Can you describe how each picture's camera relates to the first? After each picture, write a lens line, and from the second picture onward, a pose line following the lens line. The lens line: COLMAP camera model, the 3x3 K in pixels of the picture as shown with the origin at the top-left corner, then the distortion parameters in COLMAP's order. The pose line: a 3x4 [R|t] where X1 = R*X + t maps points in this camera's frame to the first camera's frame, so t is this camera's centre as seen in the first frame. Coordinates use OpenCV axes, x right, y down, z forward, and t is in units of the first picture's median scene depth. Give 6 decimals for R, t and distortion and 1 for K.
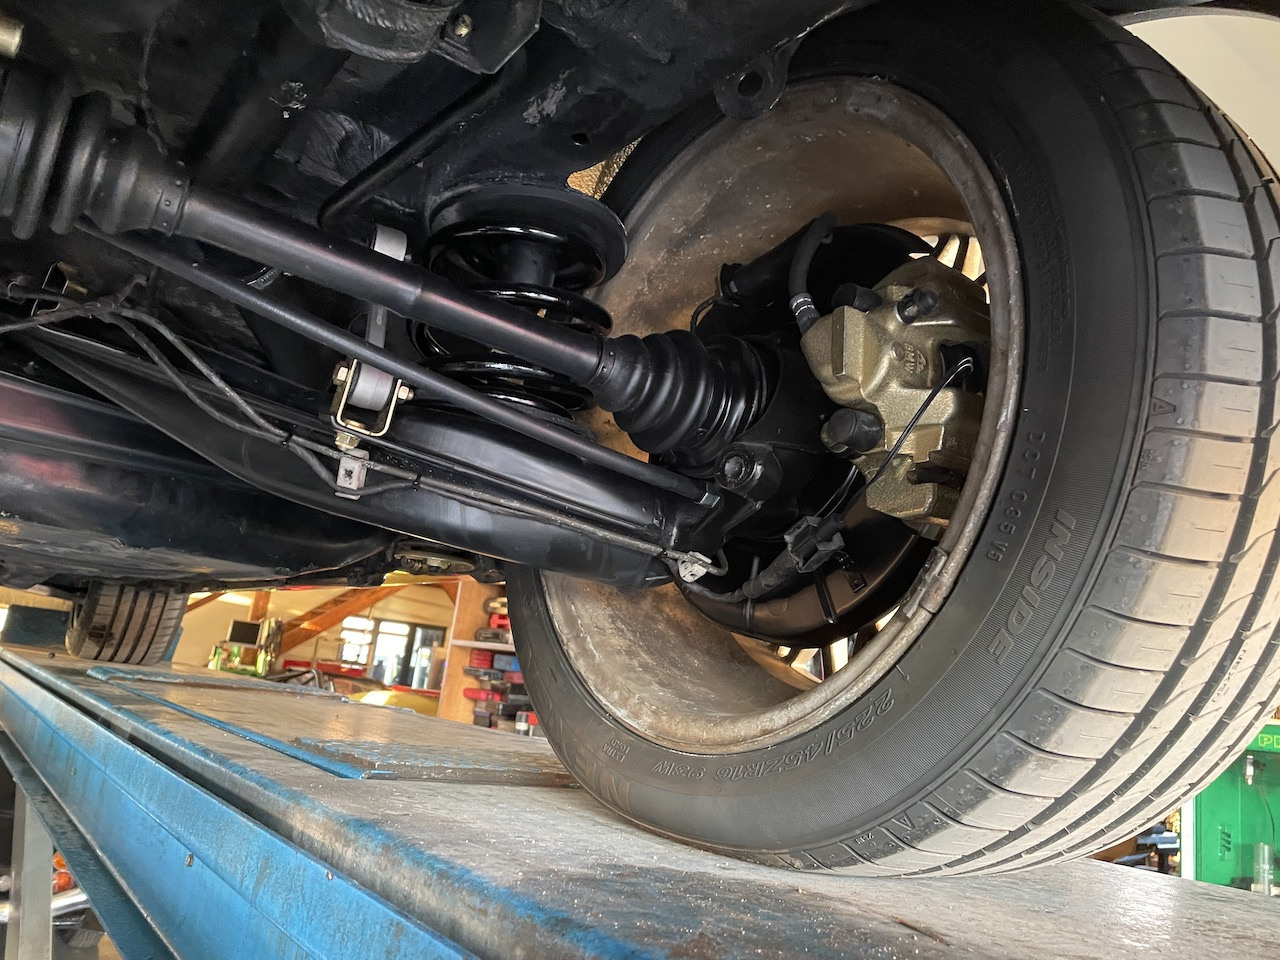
lens RADIAL K [[974.4, 0, 614.2], [0, 974.4, 472.4], [0, 0, 1]] dist [0.048964, -0.001503]
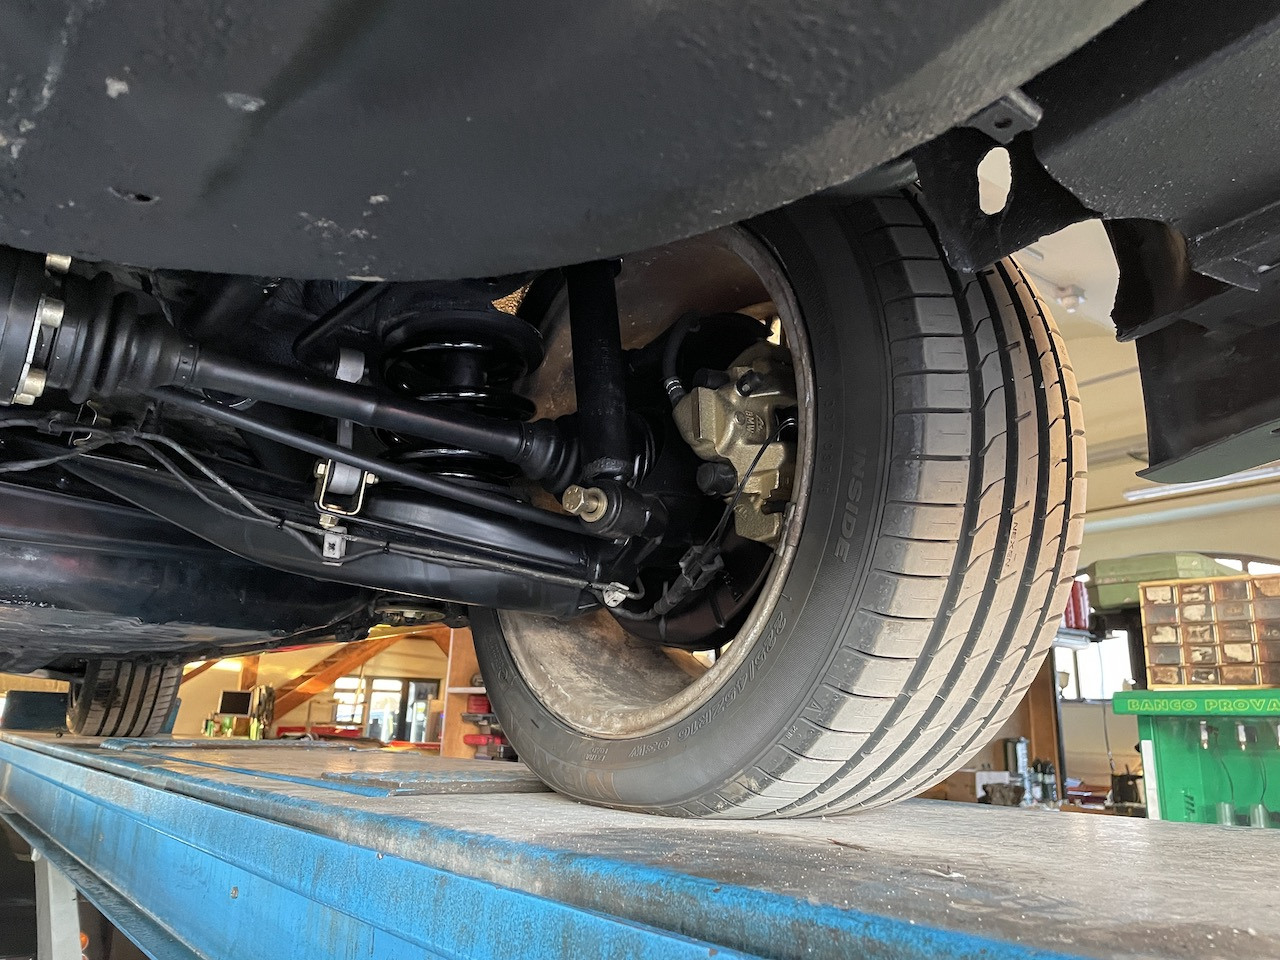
lens RADIAL K [[971.0, 0, 638.1], [0, 971.0, 459.2], [0, 0, 1]] dist [0.033161, -0.000915]
pose [[0.994939, -0.088905, 0.046831, 0.072102], [0.091026, 0.994819, -0.045278, -0.017412], [-0.042563, 0.049312, 0.997876, -0.274352]]
